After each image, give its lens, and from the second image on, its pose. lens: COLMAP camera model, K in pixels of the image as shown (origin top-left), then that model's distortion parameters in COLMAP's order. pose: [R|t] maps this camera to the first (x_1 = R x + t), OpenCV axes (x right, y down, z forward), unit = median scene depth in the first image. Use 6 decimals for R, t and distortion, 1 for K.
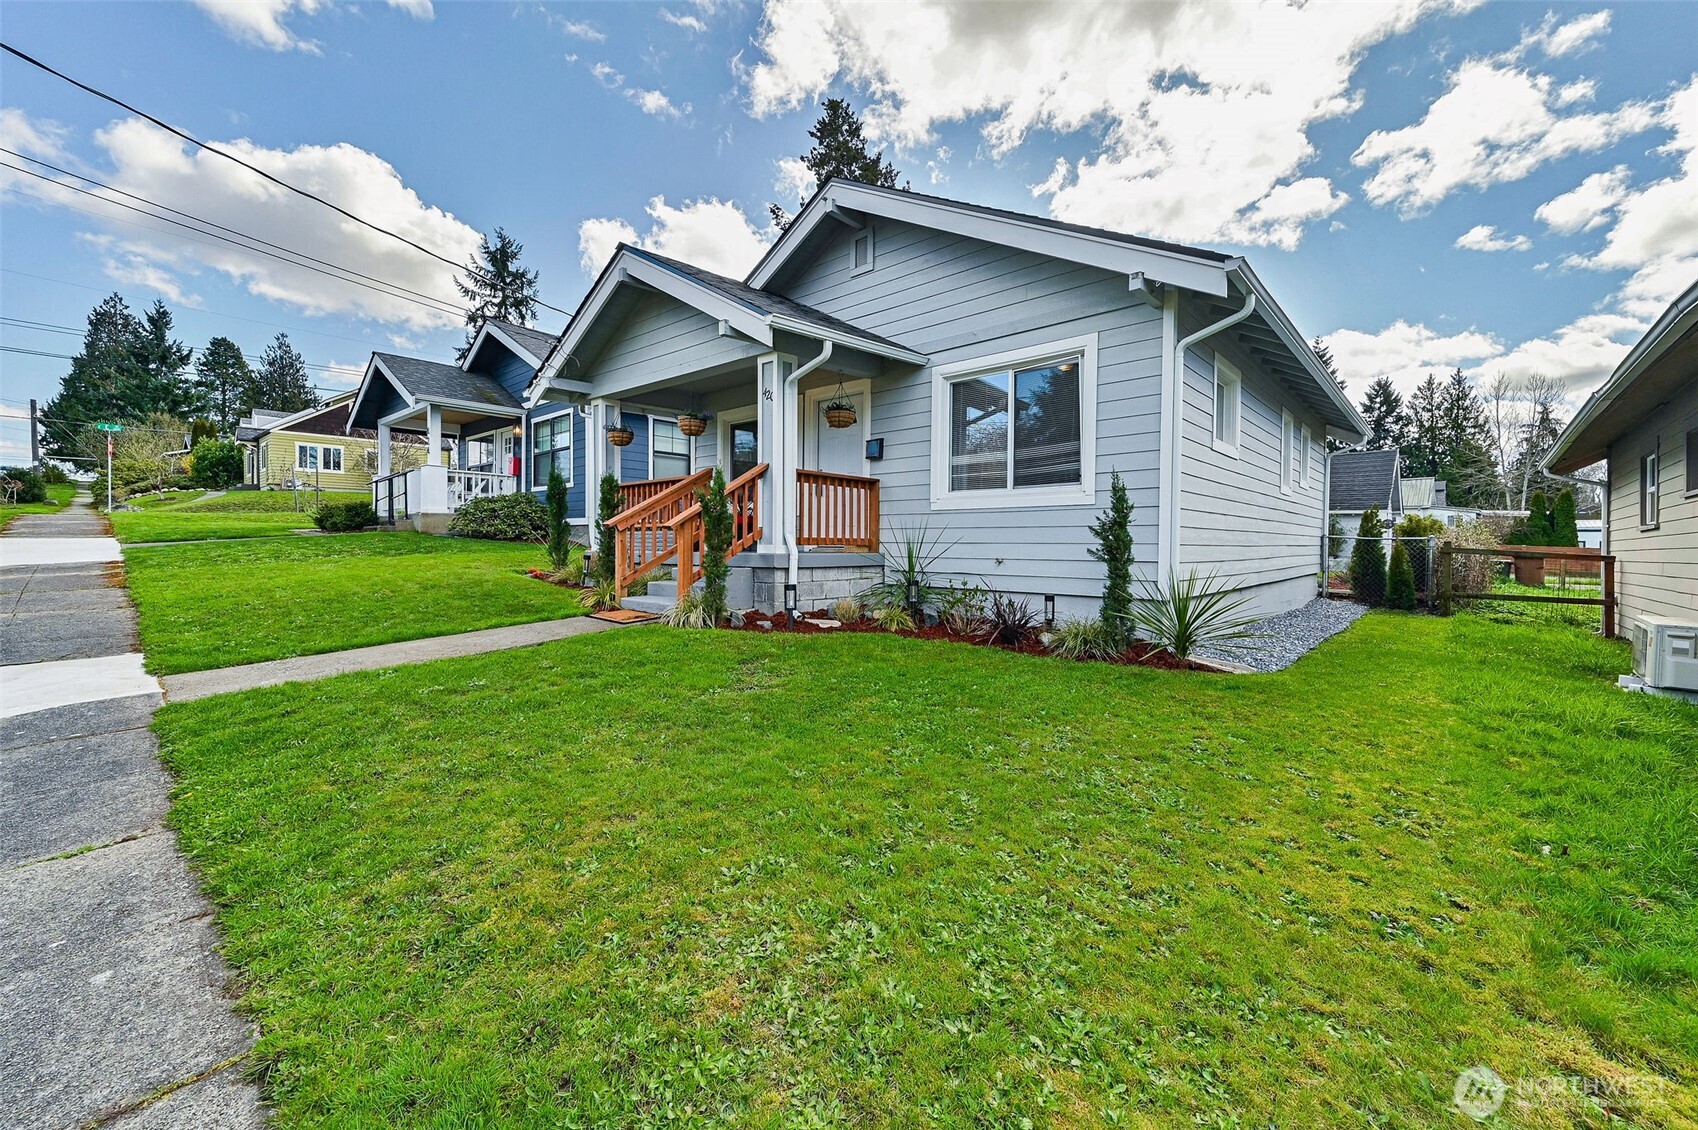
lens RADIAL K [[670.1, 0, 851.3], [0, 670.1, 558.5], [0, 0, 1]] dist [0.017485, 0.003128]
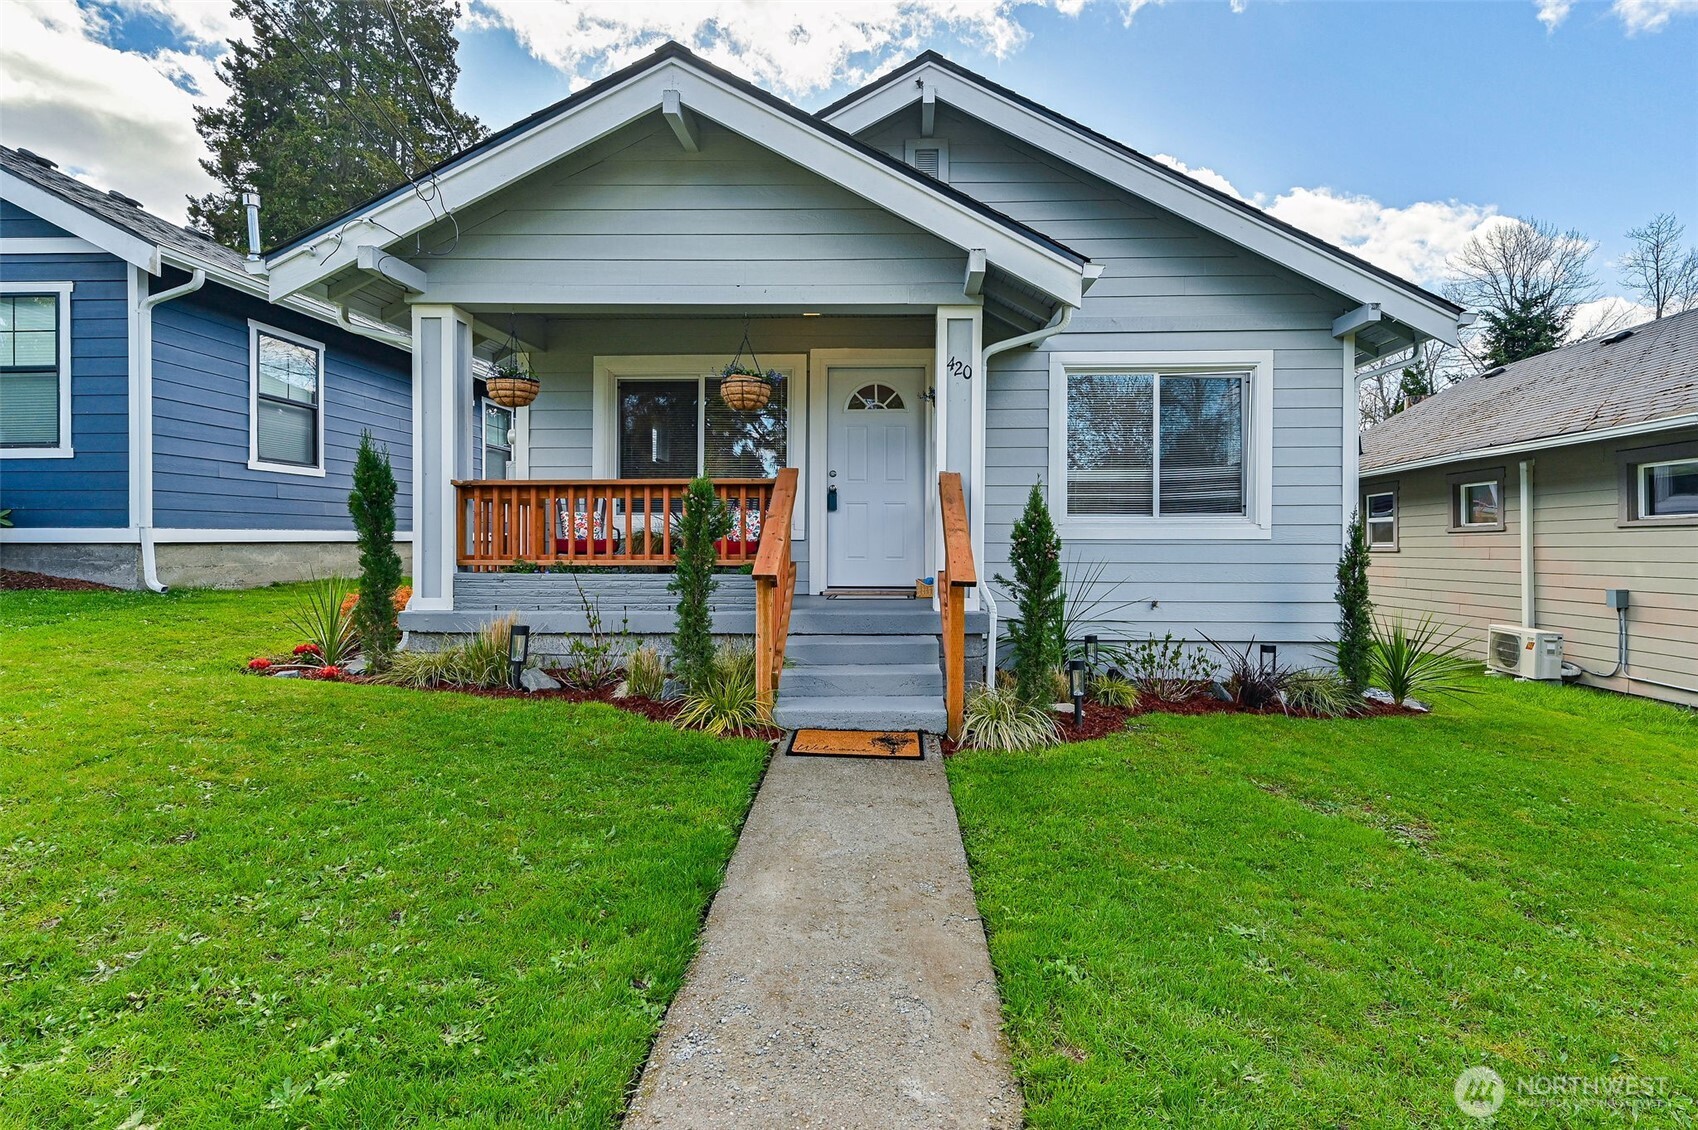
lens RADIAL K [[869.9, 0, 872.9], [0, 869.9, 537.2], [0, 0, 1]] dist [0.007974, 0.000612]
pose [[0.771756, -0.002126, 0.635916, -0.665440], [0.017023, 0.999705, -0.017317, -0.060777], [-0.635691, 0.024190, 0.771564, 0.368535]]
